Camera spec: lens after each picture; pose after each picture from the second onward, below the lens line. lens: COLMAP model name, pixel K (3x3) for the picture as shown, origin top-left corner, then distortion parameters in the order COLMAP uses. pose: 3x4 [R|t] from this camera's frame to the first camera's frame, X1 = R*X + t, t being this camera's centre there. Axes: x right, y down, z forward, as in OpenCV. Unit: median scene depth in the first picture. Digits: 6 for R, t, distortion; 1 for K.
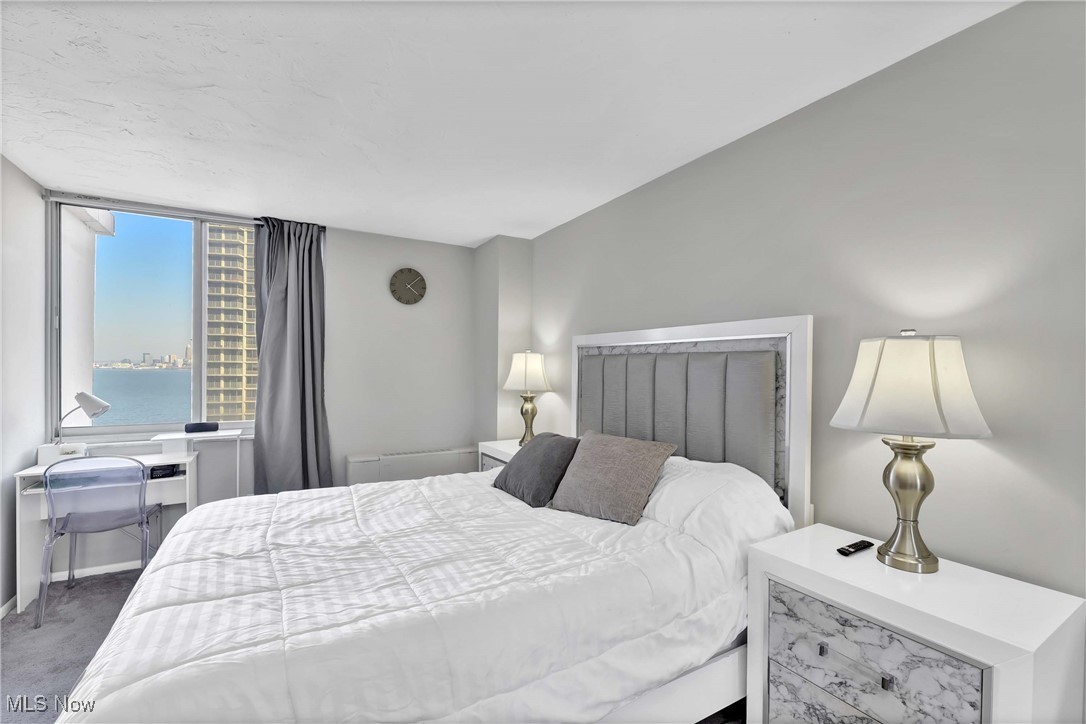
lens RADIAL K [[455.4, 0, 536.9], [0, 455.4, 366.6], [0, 0, 1]] dist [-0.002360, -0.000435]
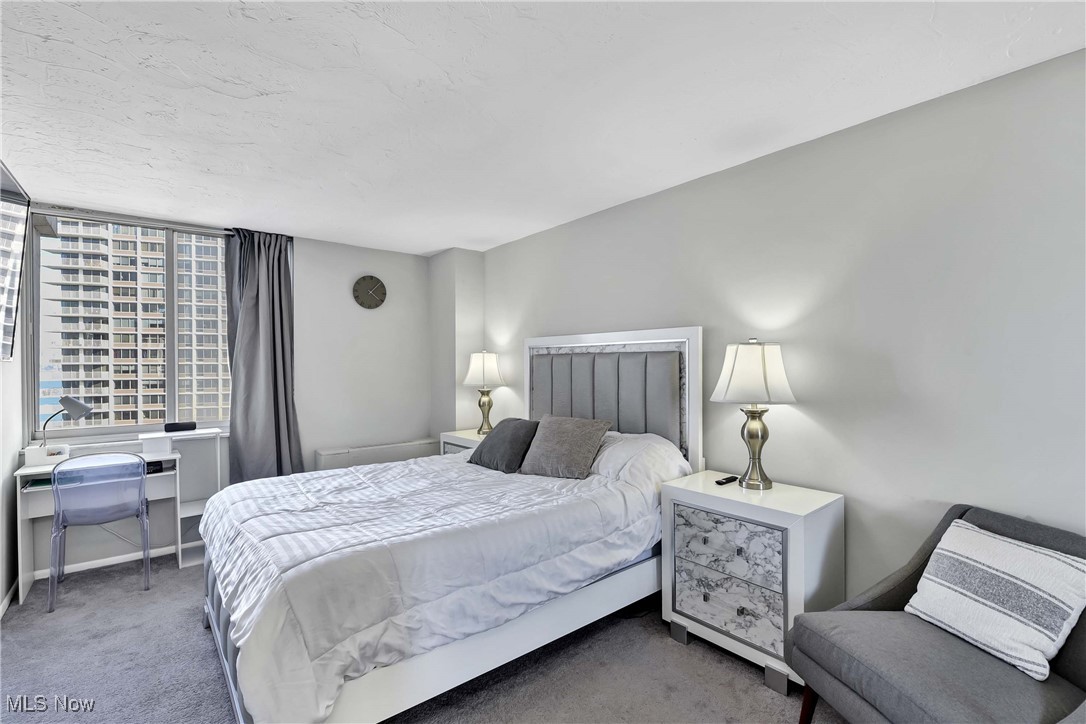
lens RADIAL K [[500.9, 0, 543.0], [0, 500.9, 362.0], [0, 0, 1]] dist [0.000967, 0.000208]
pose [[0.983691, -0.014519, 0.179282, -0.150829], [0.014774, 0.999891, -0.000086, -0.006326], [-0.179261, 0.002733, 0.983798, -0.403208]]
